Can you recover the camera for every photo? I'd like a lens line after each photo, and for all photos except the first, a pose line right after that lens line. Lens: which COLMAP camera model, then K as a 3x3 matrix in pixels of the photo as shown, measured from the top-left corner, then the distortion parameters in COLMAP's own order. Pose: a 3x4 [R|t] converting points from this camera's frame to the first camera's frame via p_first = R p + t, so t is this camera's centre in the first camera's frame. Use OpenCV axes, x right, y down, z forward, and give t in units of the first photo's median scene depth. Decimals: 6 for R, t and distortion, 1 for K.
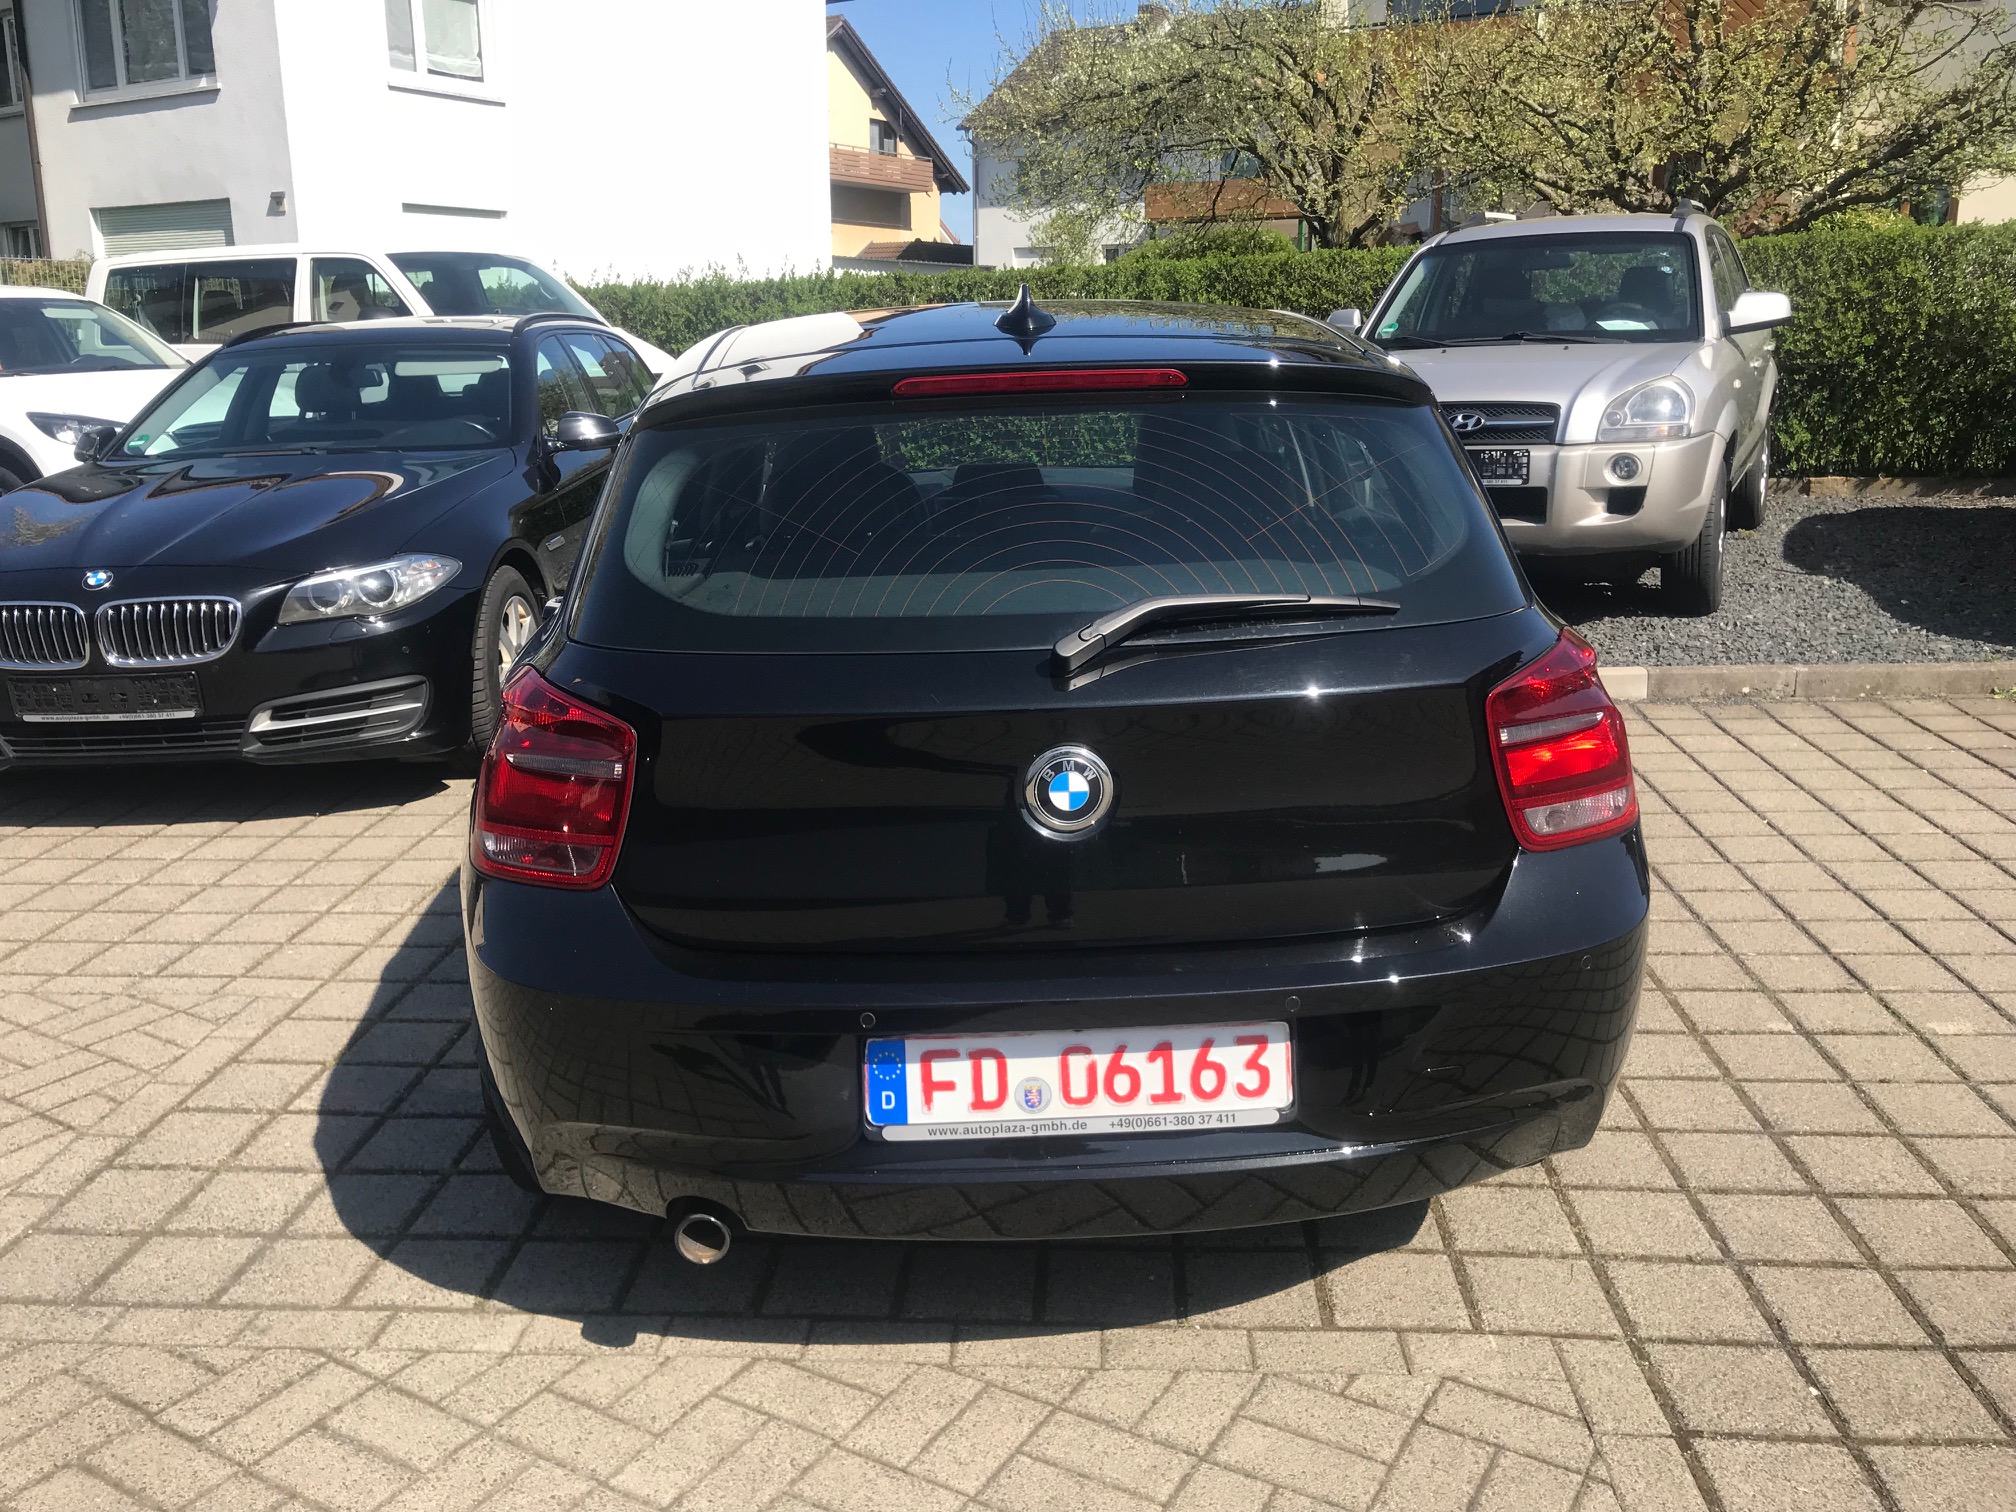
lens RADIAL K [[1655.9, 0, 1012.9], [0, 1655.9, 764.1], [0, 0, 1]] dist [0.016077, -0.019999]
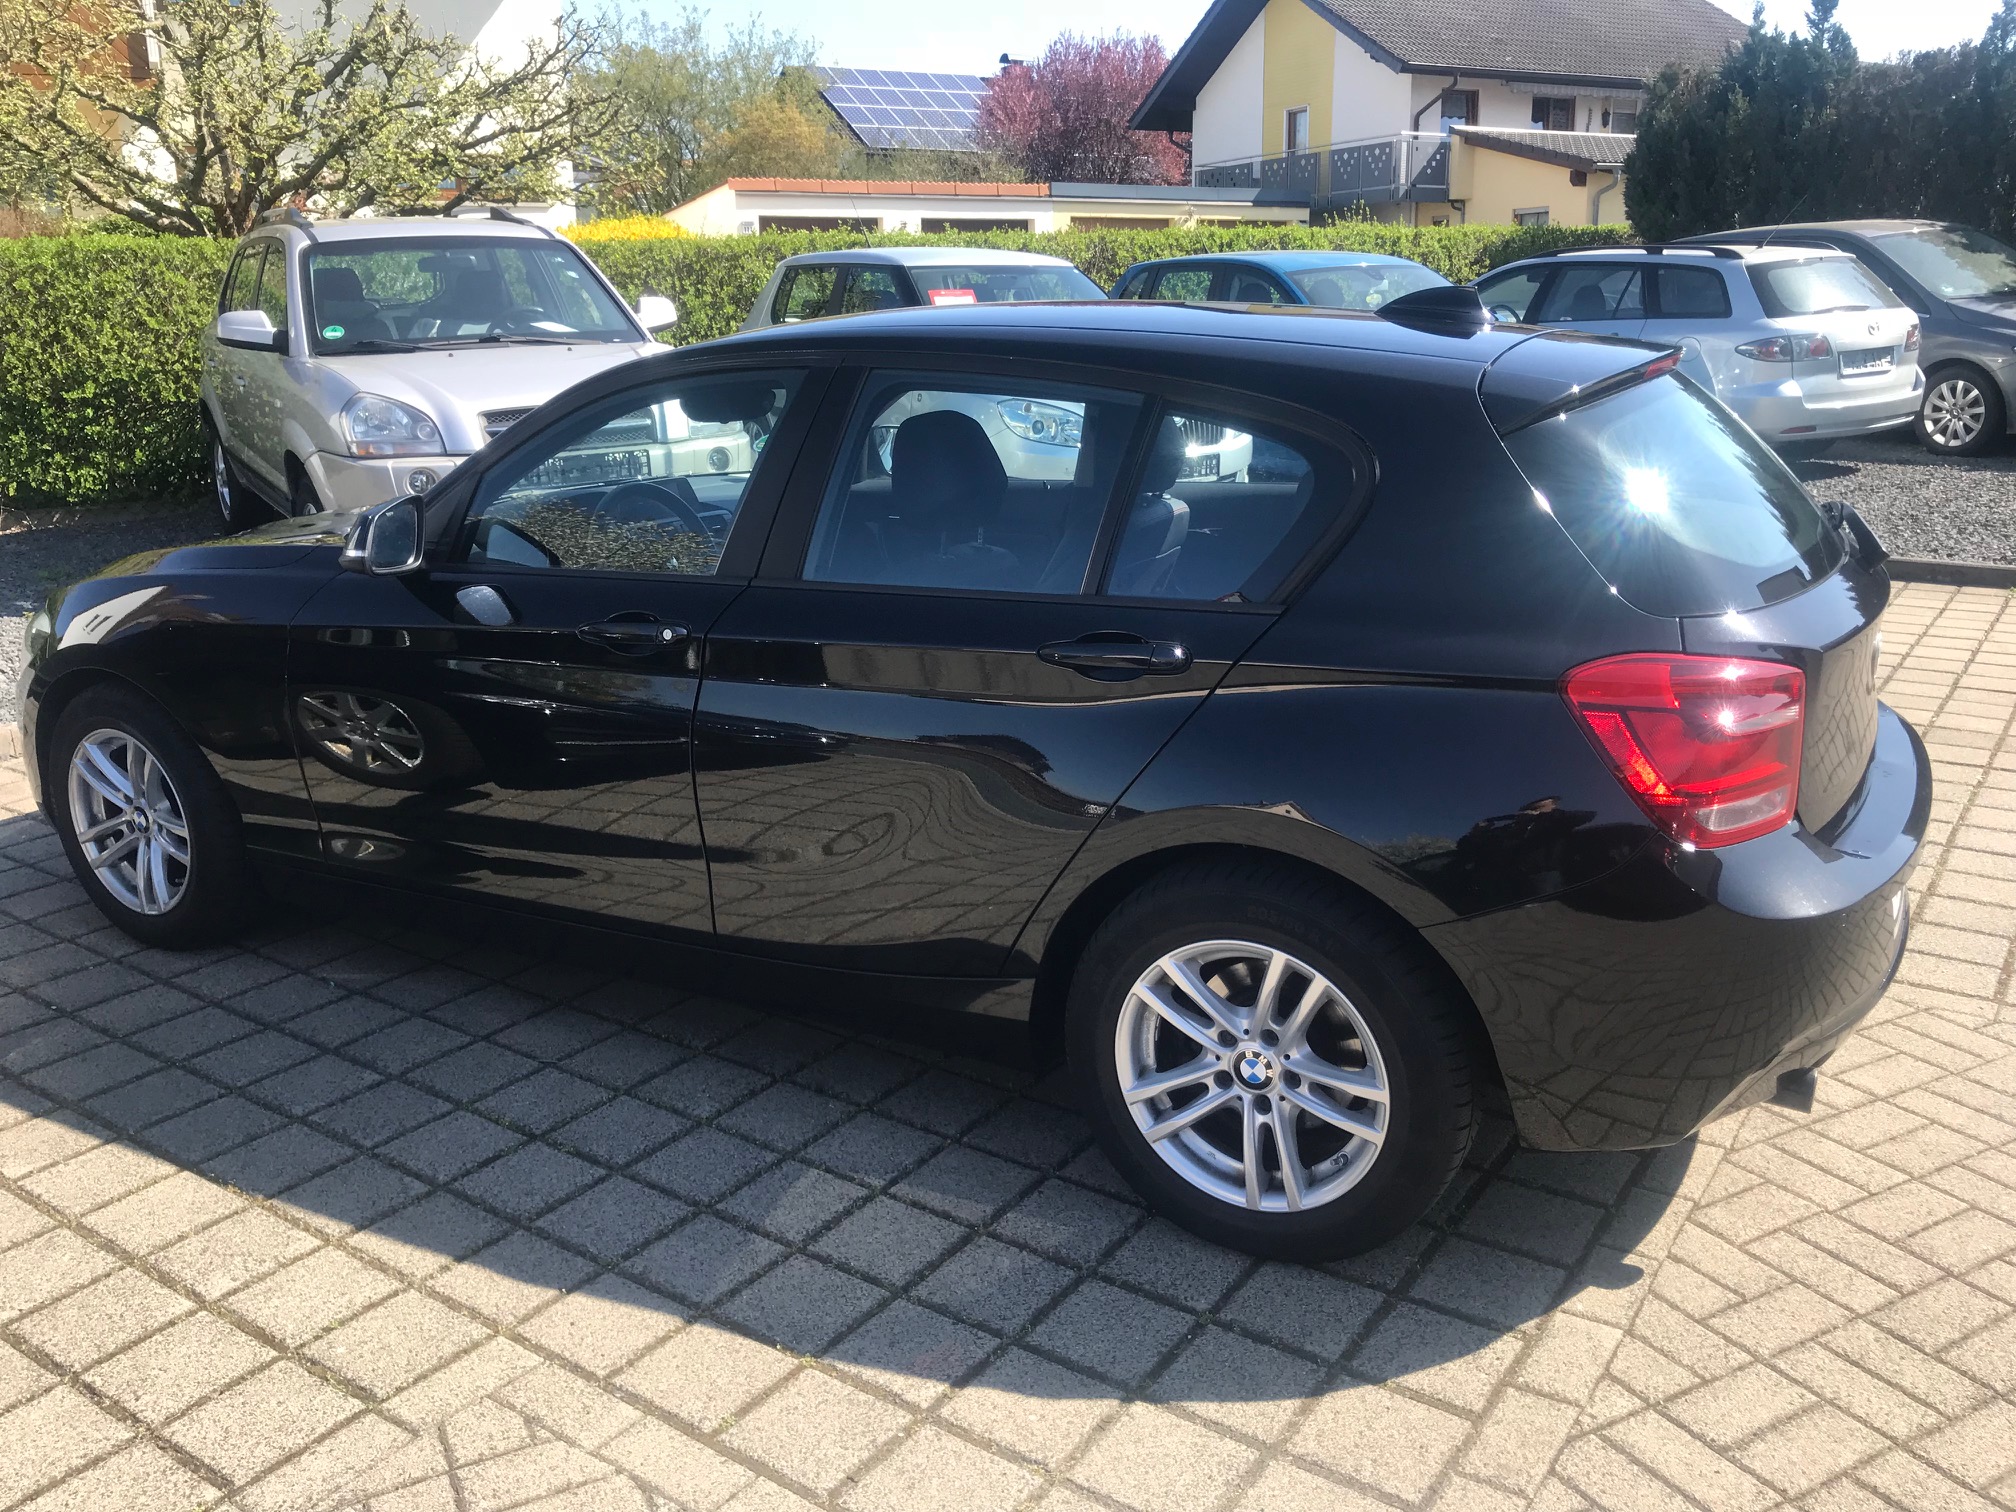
lens RADIAL K [[1655.9, 0, 1012.1], [0, 1655.9, 761.0], [0, 0, 1]] dist [0.016077, -0.019999]
pose [[0.512881, -0.217005, 0.830579, -0.719246], [0.218721, 0.968625, 0.118013, -0.109100], [-0.830129, 0.121138, 0.544253, 0.401401]]
